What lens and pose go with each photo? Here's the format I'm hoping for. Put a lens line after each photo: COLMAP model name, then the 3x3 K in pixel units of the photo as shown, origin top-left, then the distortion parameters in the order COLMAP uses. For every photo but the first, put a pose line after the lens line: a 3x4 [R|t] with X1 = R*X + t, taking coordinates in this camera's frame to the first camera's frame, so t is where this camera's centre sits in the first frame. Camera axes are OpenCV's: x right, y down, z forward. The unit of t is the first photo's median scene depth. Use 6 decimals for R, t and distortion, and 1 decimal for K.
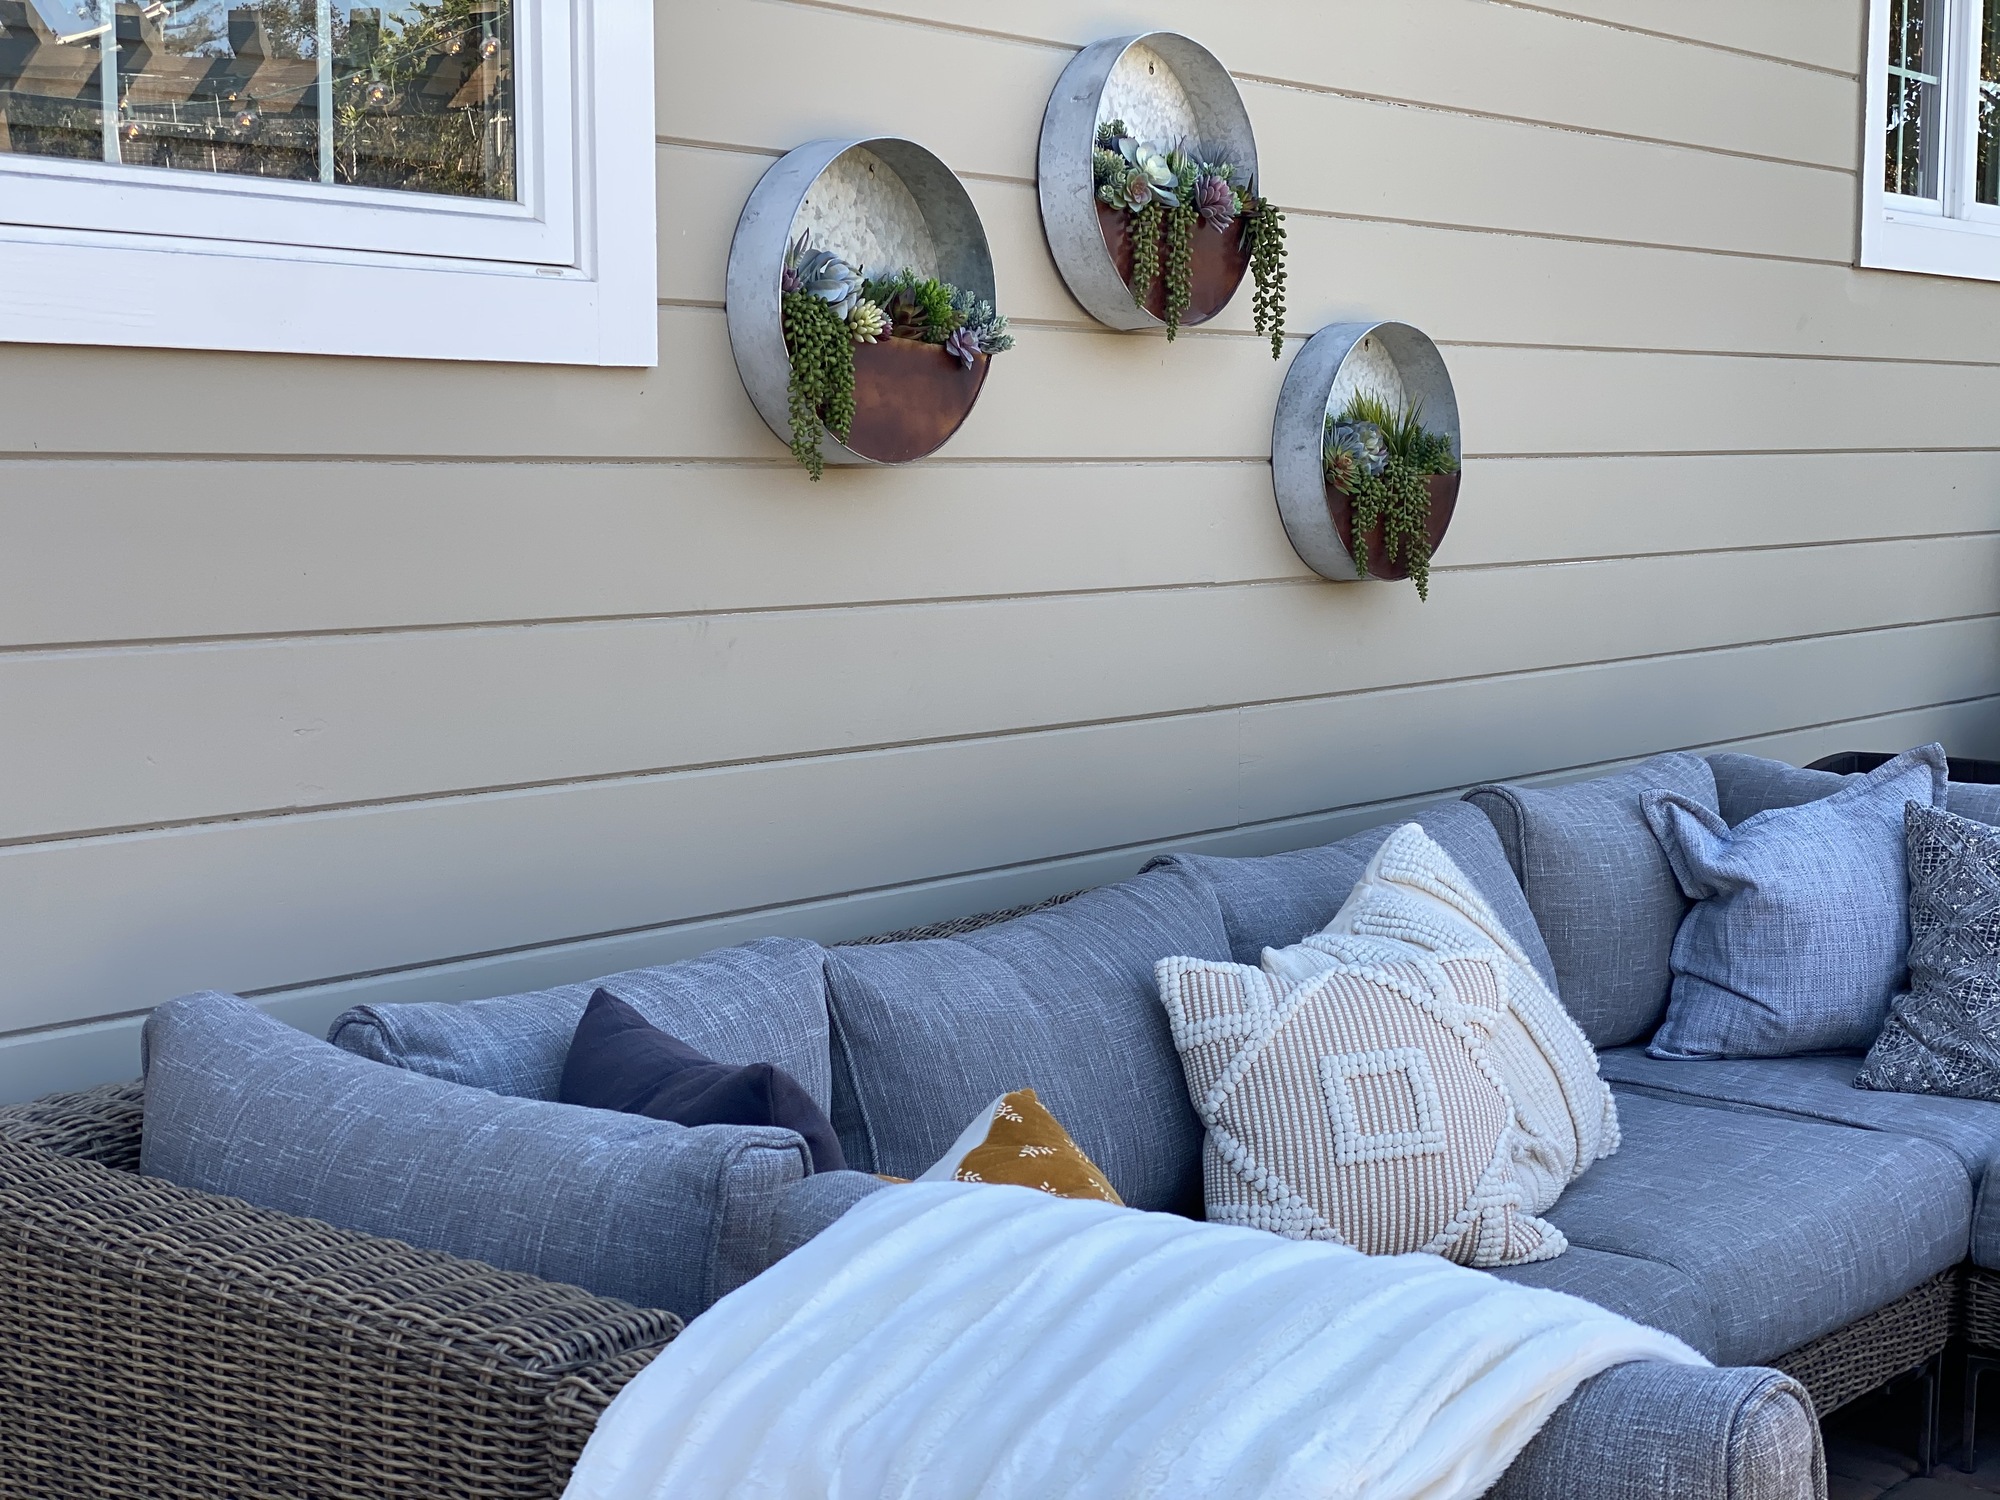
lens RADIAL K [[3004.9, 0, 1006.4], [0, 3004.9, 760.3], [0, 0, 1]] dist [0.111958, 0.110812]
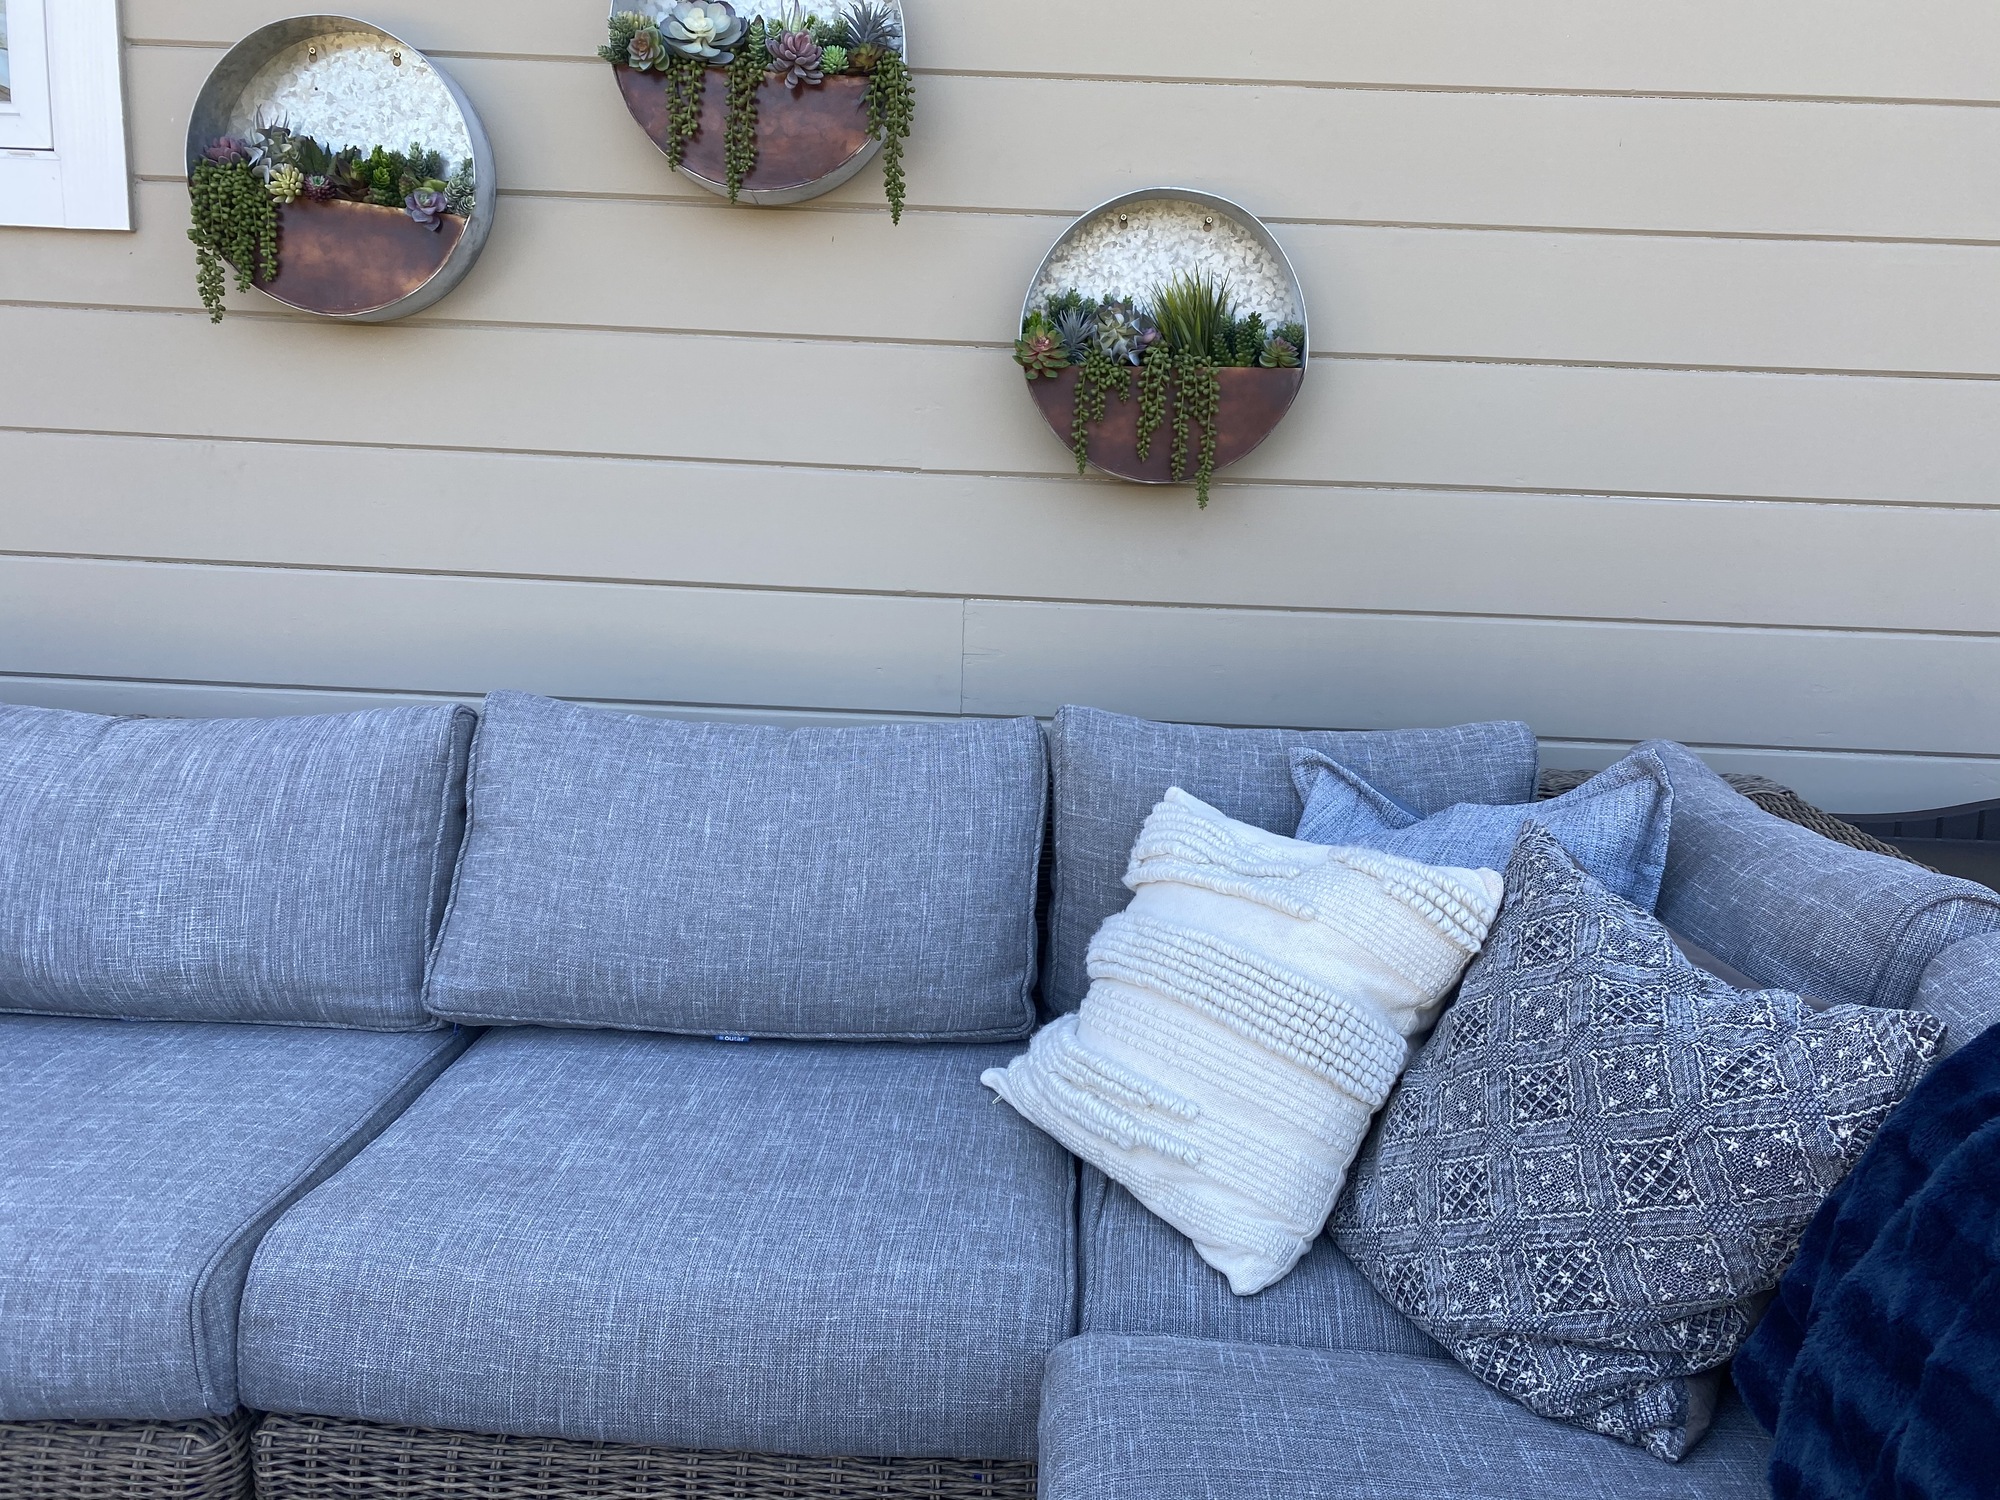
lens RADIAL K [[1530.4, 0, 1000.0], [0, 1530.4, 750.0], [0, 0, 1]] dist [0.107372, -0.164420]
pose [[0.614117, 0.164996, -0.771775, 0.518510], [-0.117852, 0.986110, 0.117040, -0.030661], [0.780366, 0.019079, 0.625032, 0.729395]]
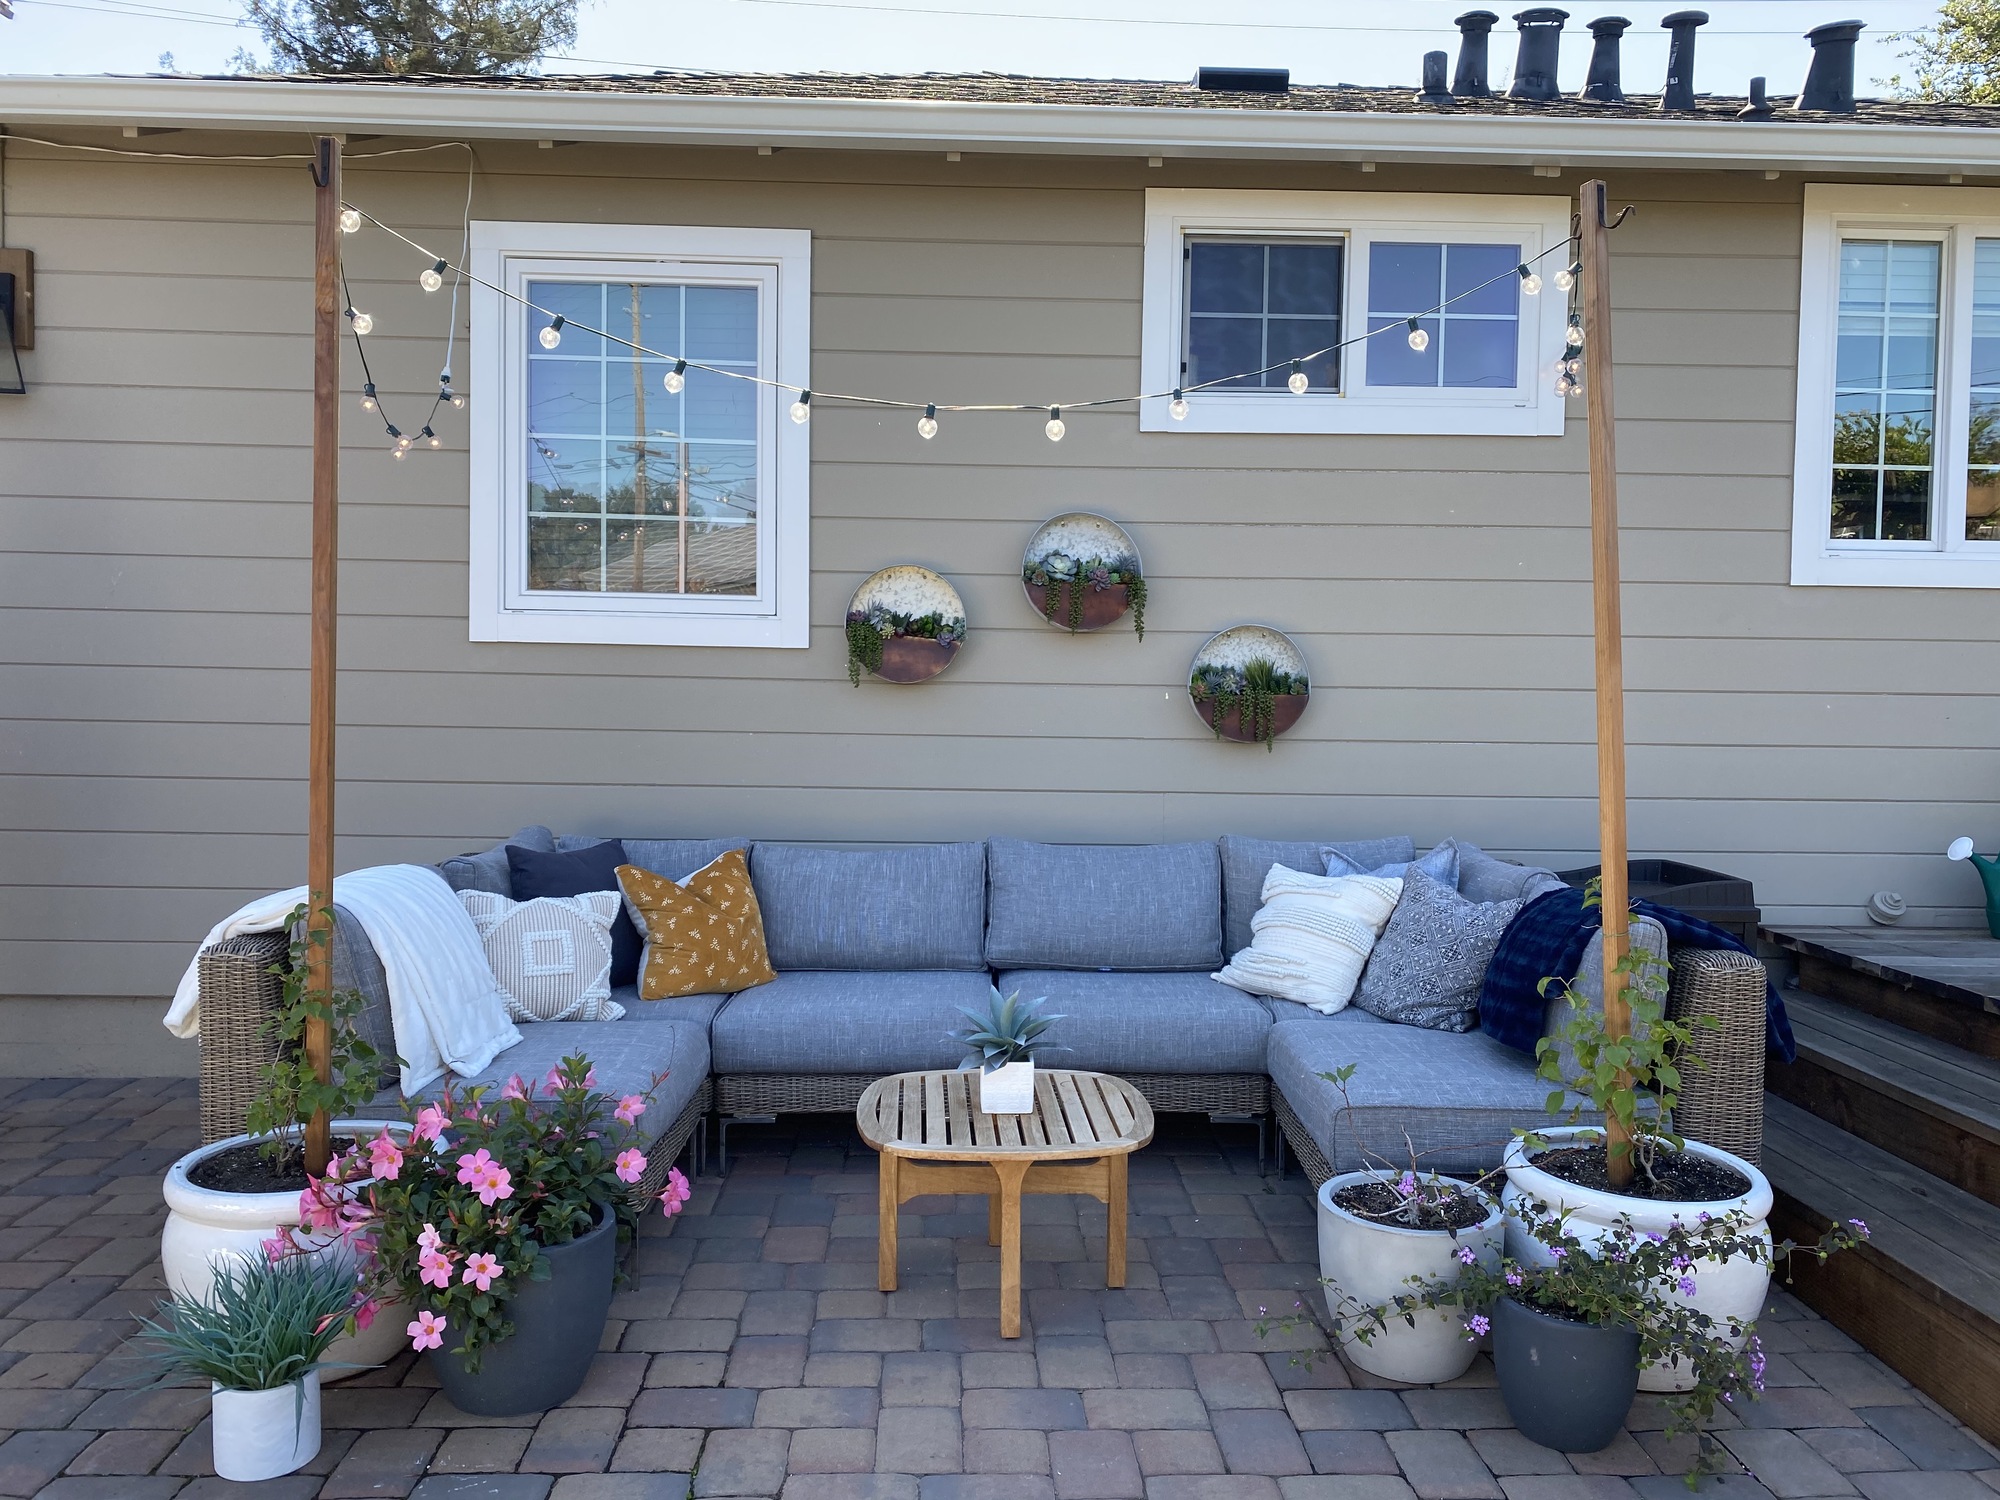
lens RADIAL K [[1530.4, 0, 1000.0], [0, 1530.4, 750.0], [0, 0, 1]] dist [0.107372, -0.164420]
pose [[0.659296, 0.040602, -0.750787, 0.917991], [-0.091347, 0.995470, -0.026381, -0.009035], [0.746314, 0.085975, 0.660018, 0.145302]]
